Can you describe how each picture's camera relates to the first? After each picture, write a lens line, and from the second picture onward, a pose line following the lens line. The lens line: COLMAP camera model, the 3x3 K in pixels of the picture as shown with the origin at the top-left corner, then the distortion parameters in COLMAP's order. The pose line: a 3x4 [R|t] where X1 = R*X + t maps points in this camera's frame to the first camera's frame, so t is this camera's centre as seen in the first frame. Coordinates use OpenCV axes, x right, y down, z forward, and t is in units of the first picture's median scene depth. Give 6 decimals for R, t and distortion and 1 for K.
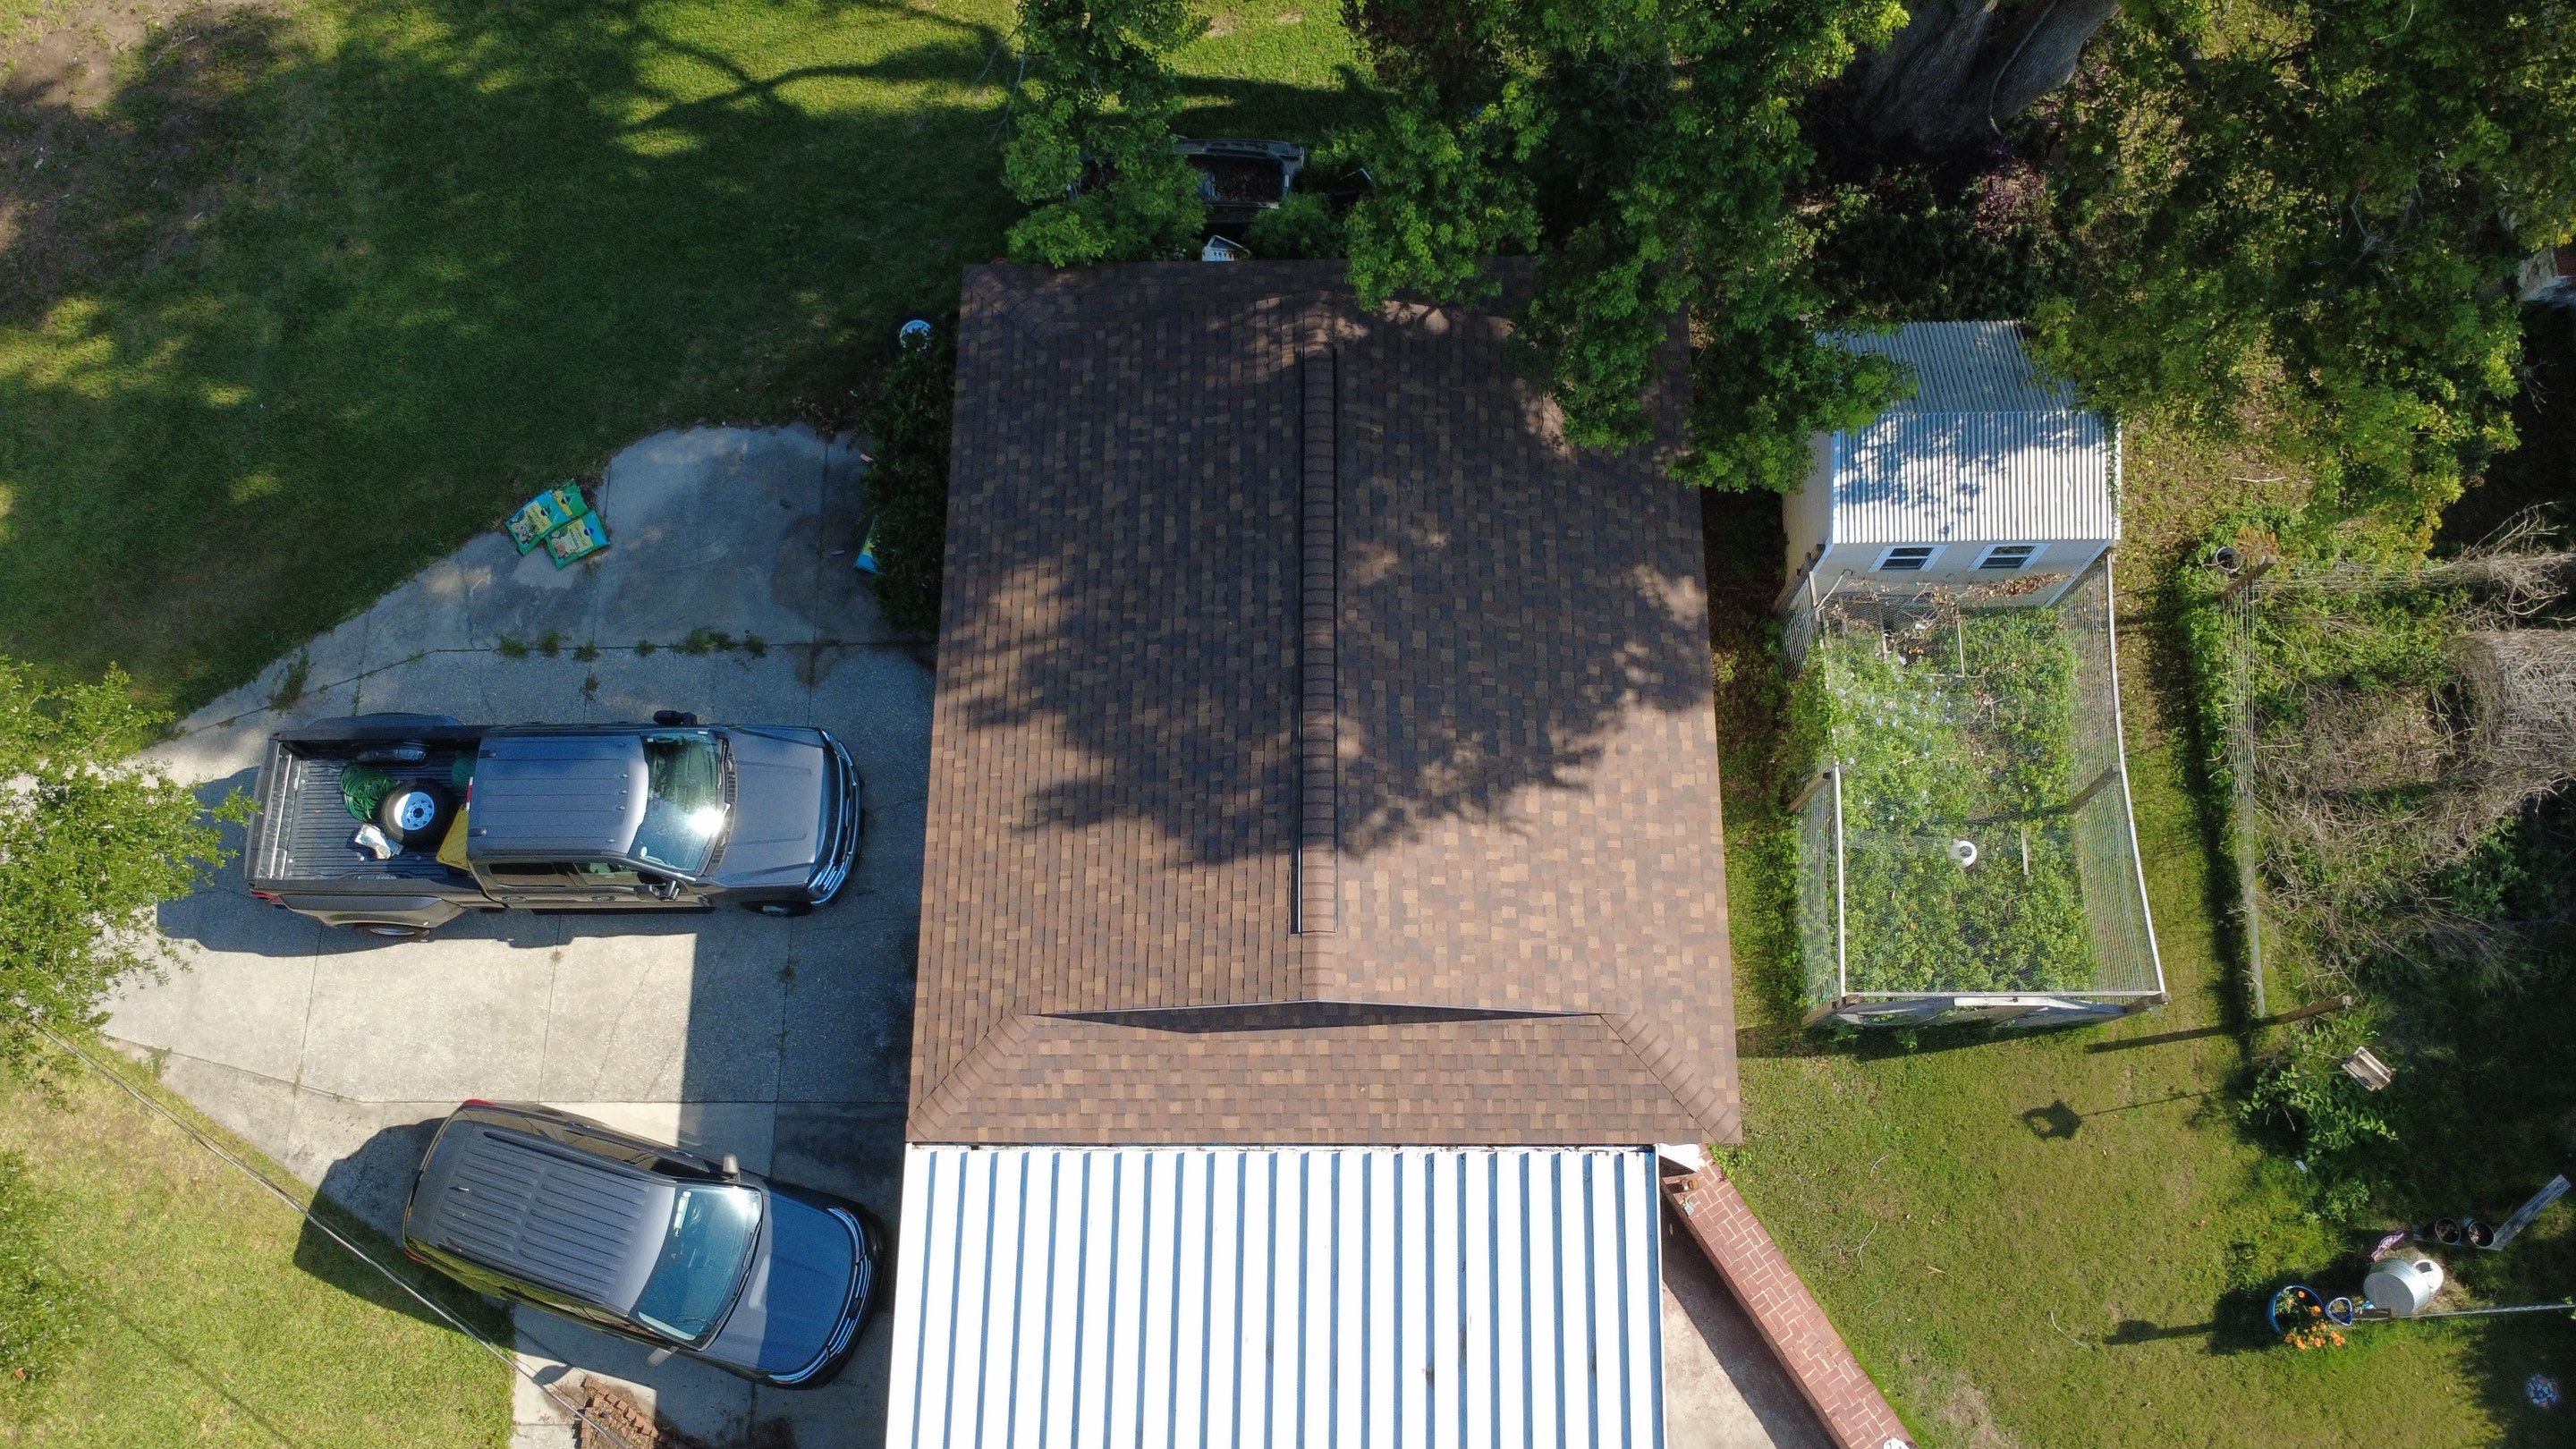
lens RADIAL K [[1866.7, 0, 1284.3], [0, 1866.7, 725.6], [0, 0, 1]] dist [0.000628, 0.002873]
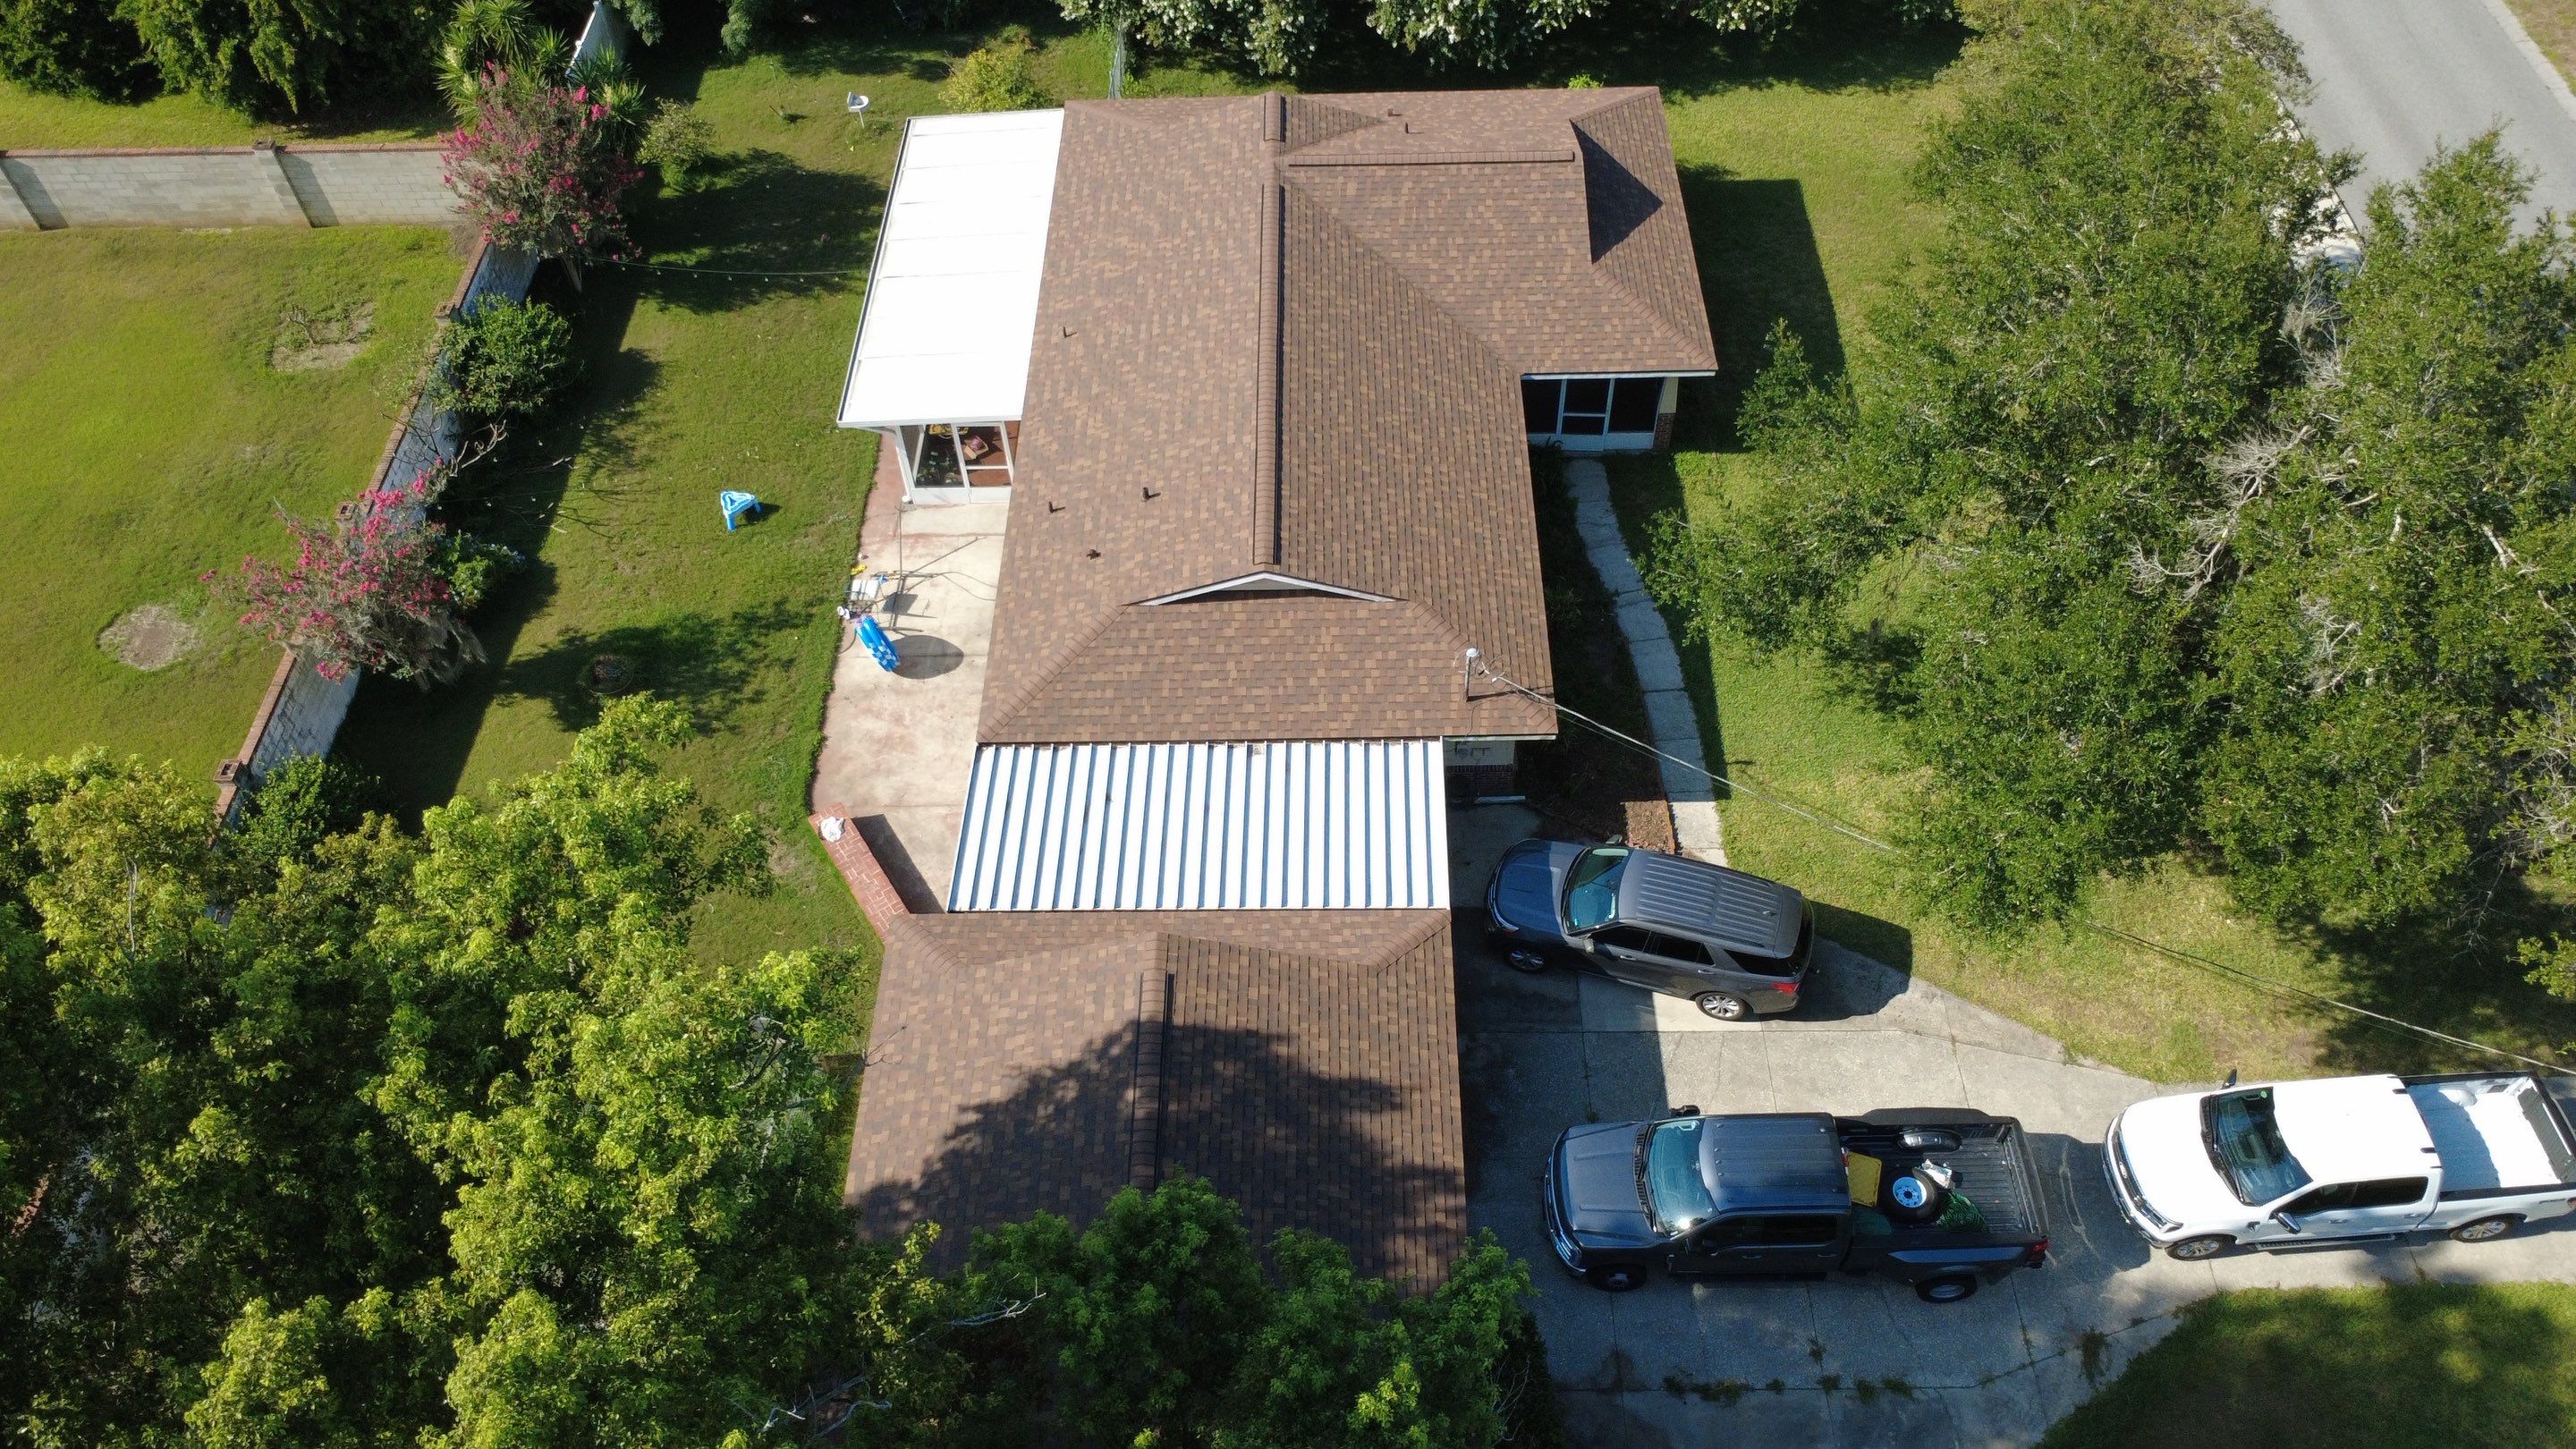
lens RADIAL K [[1866.7, 0, 1284.3], [0, 1866.7, 725.6], [0, 0, 1]] dist [0.000628, 0.002873]
pose [[-0.997556, 0.042044, 0.055804, -0.149204], [0.022259, -0.565839, 0.824215, -0.846202], [0.066229, 0.823443, 0.563521, 0.039361]]
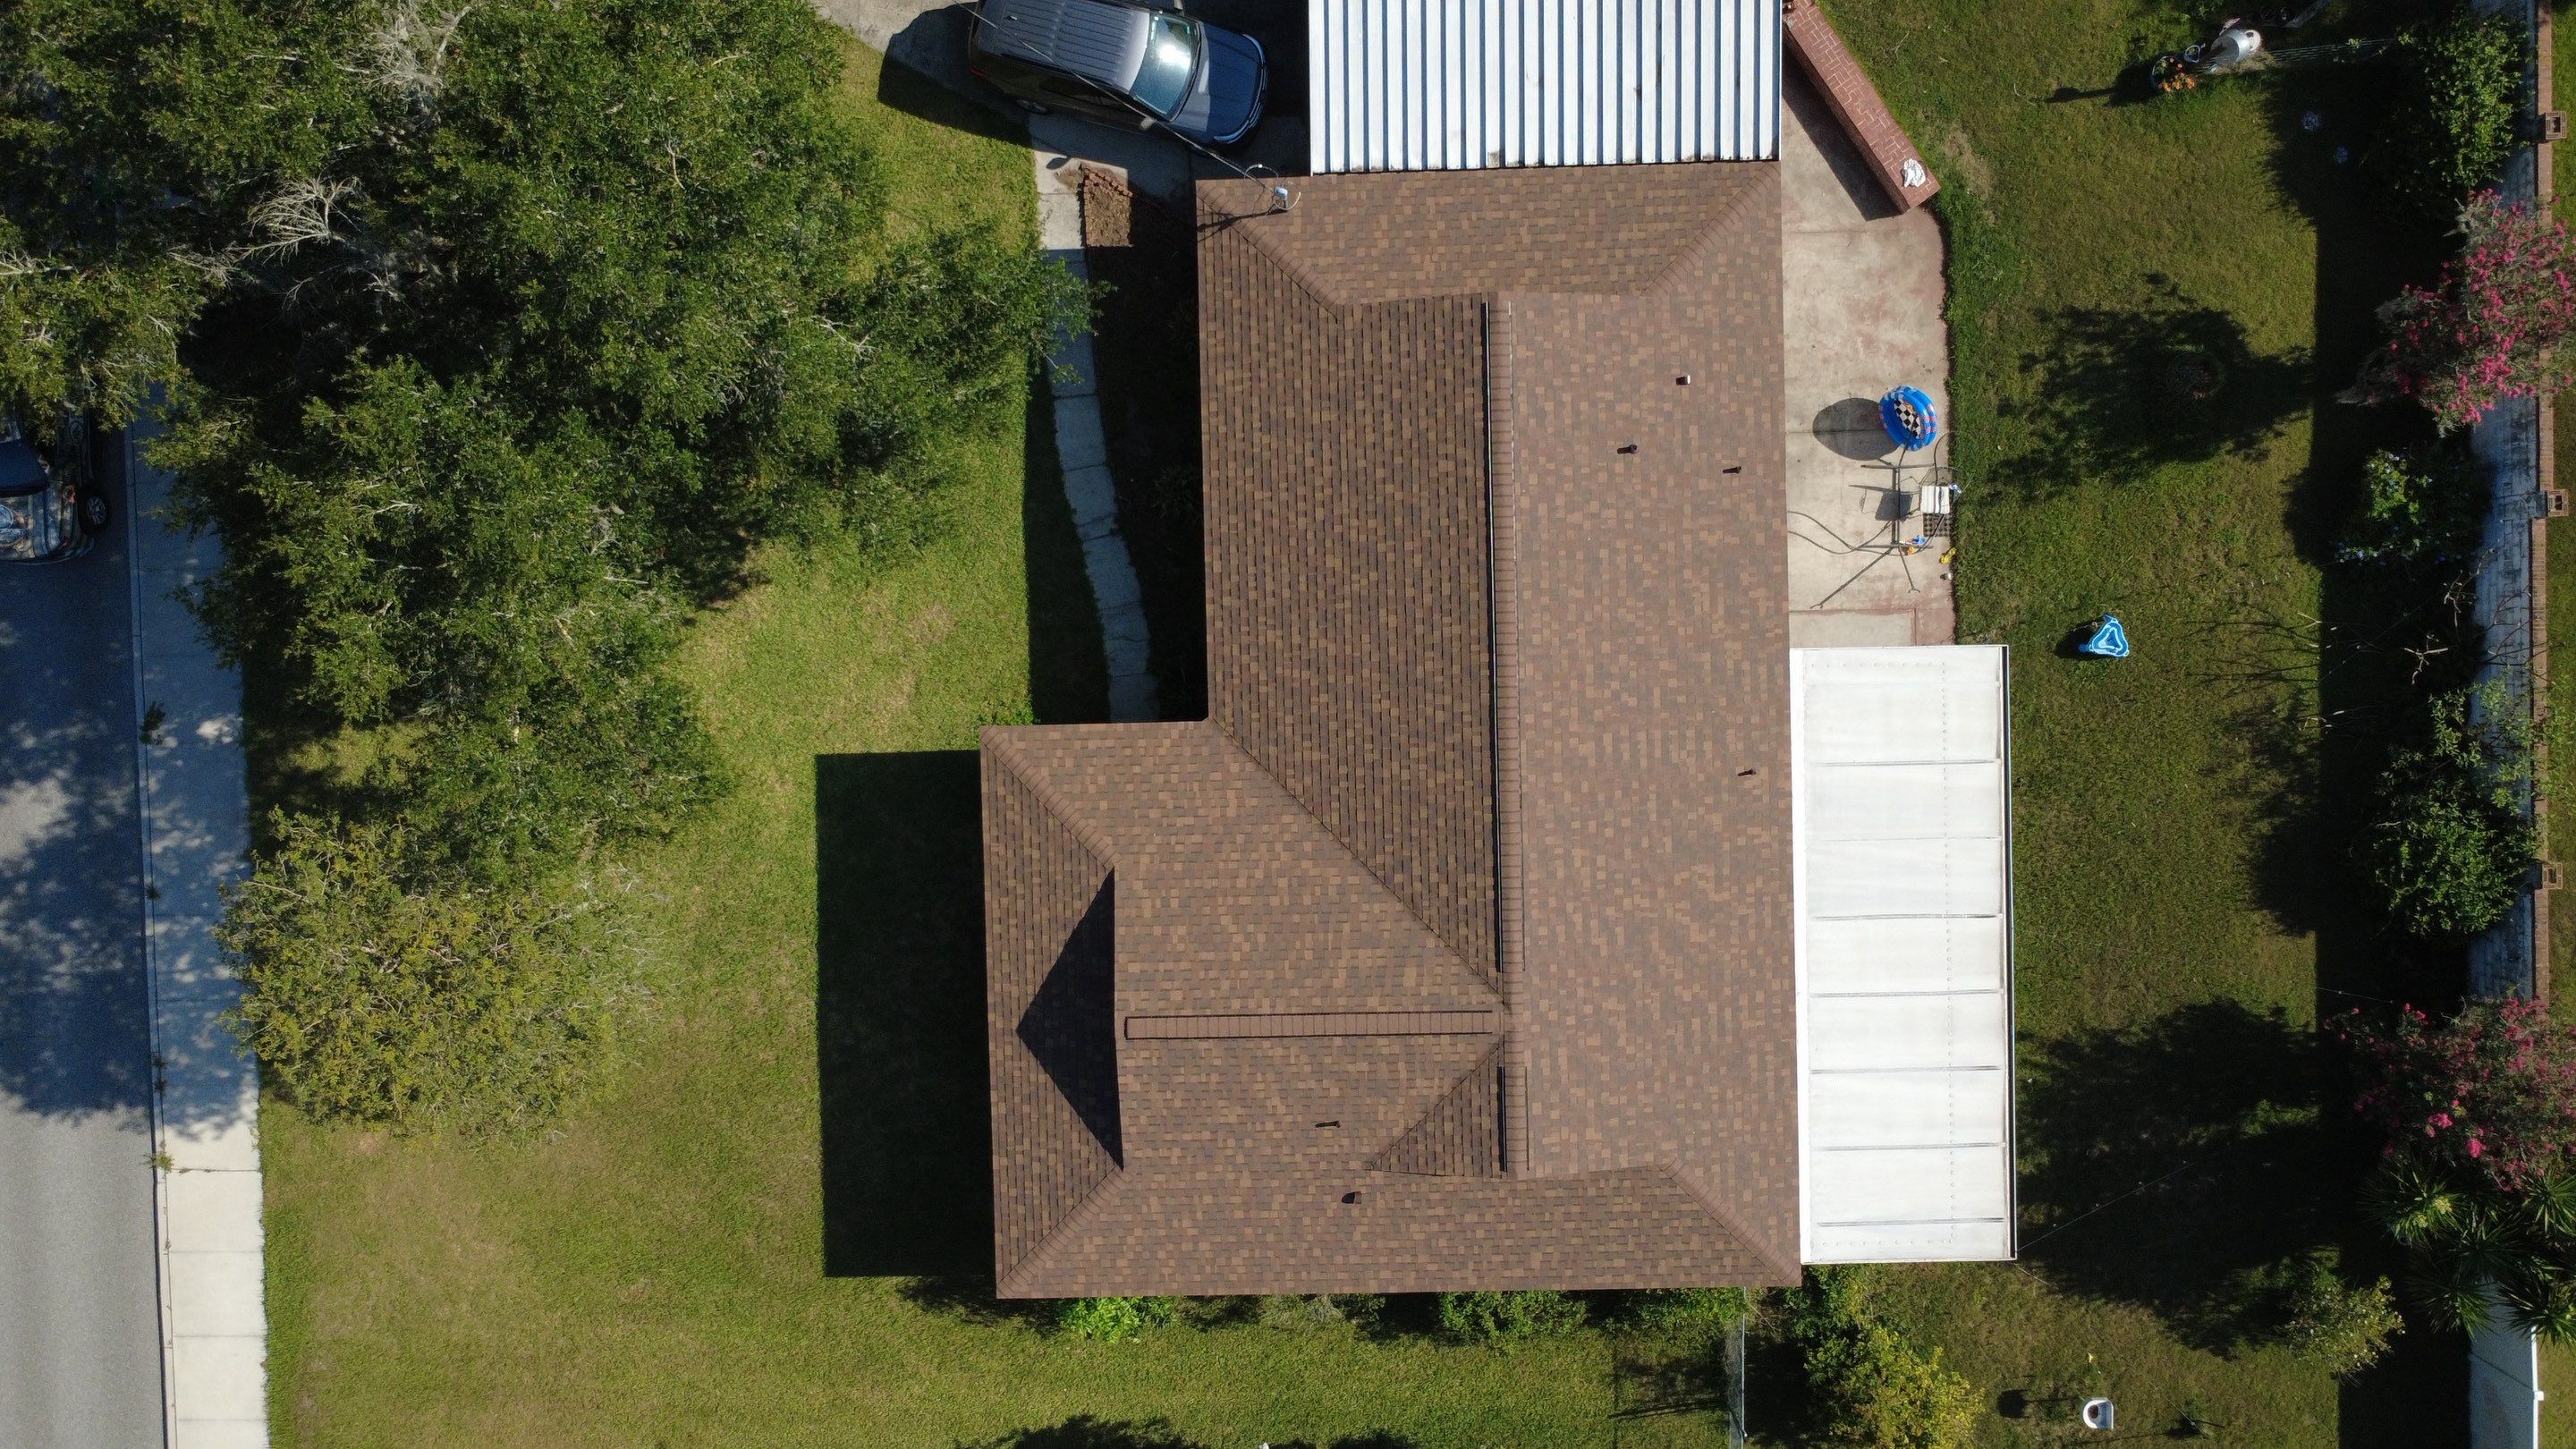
lens RADIAL K [[1876.2, 0, 1283.9], [0, 1876.2, 720.8], [0, 0, 1]] dist [-0.001292, 0.003138]
pose [[0.999455, -0.029607, 0.014601, -0.246572], [0.023558, 0.949521, 0.312818, 0.312120], [-0.023126, -0.312303, 0.949701, -0.661516]]
